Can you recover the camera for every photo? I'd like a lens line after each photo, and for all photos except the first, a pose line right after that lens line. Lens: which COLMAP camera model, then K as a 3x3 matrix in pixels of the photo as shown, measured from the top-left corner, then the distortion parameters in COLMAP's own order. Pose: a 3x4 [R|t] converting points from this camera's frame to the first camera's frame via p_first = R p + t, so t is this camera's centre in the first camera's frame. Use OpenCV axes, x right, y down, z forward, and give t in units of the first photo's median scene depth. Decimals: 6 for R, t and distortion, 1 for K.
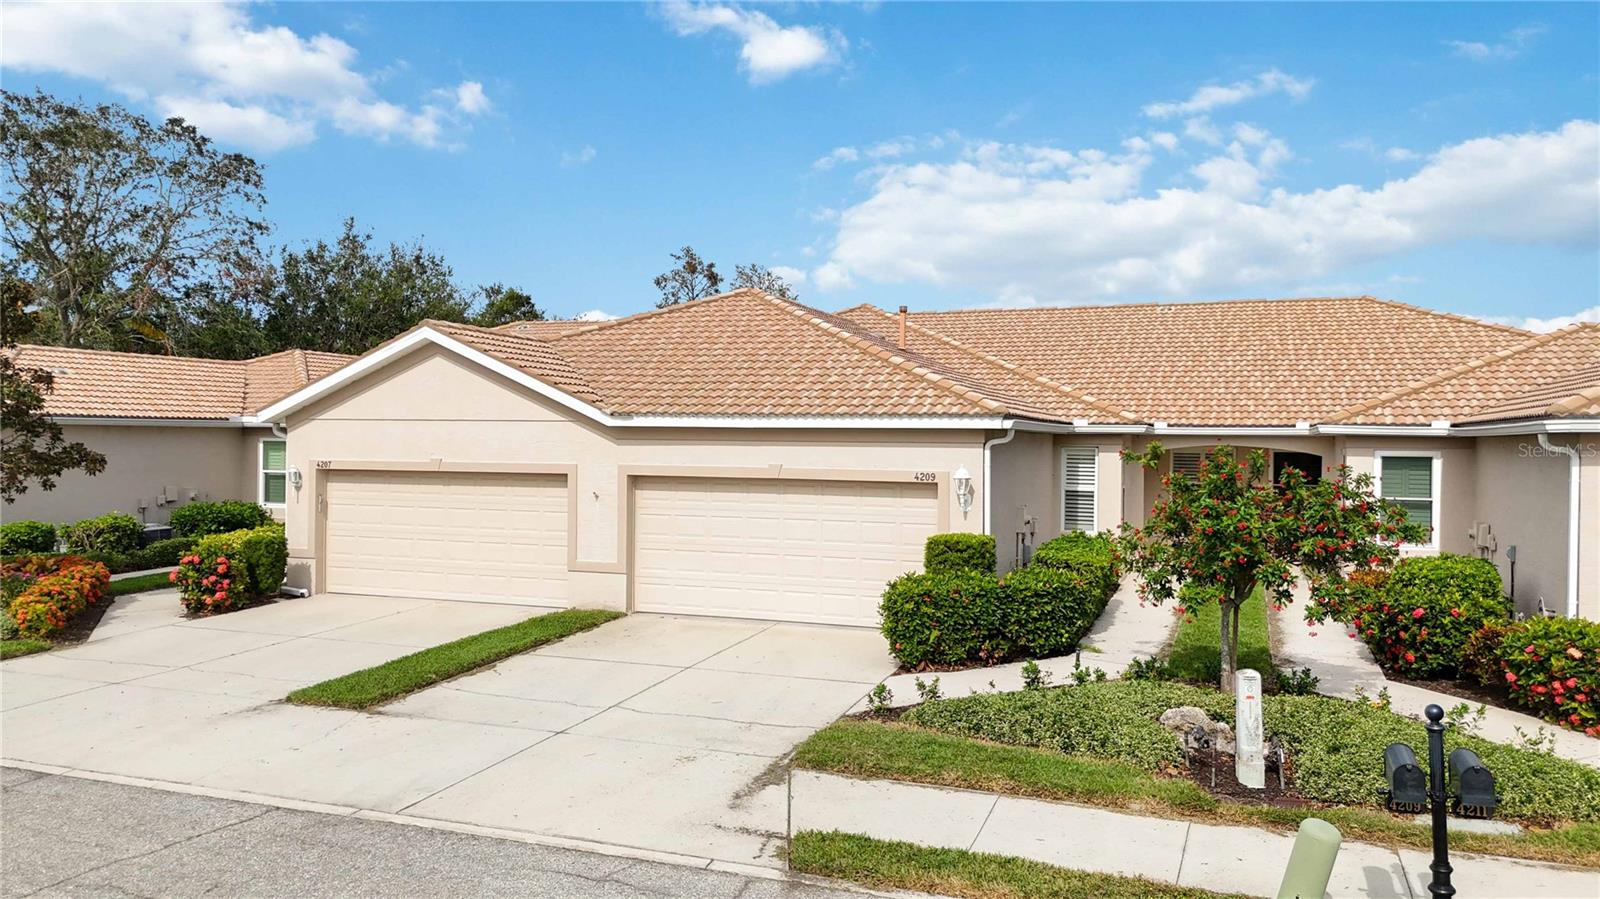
lens RADIAL K [[1177.6, 0, 800.0], [0, 1177.6, 449.5], [0, 0, 1]] dist [0.071199, -0.071819]
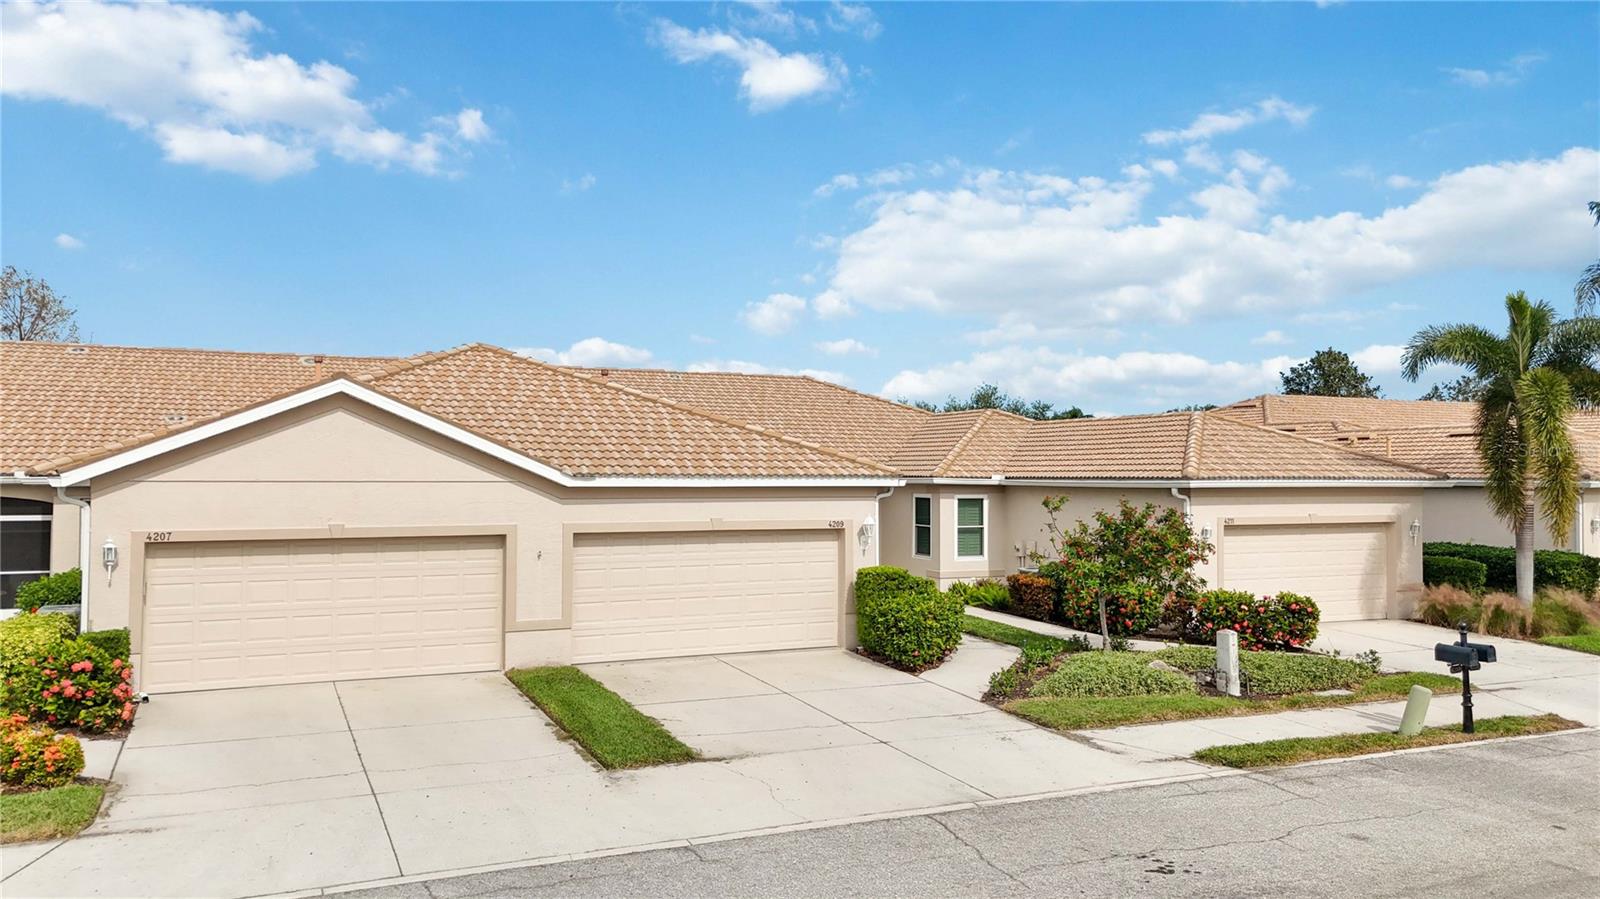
lens RADIAL K [[1177.6, 0, 800.0], [0, 1177.6, 449.5], [0, 0, 1]] dist [0.071199, -0.071819]
pose [[0.704753, 0.008359, 0.709404, -0.754400], [0.009882, 0.999718, -0.021597, -0.028050], [-0.709384, 0.022231, 0.704471, 0.119397]]
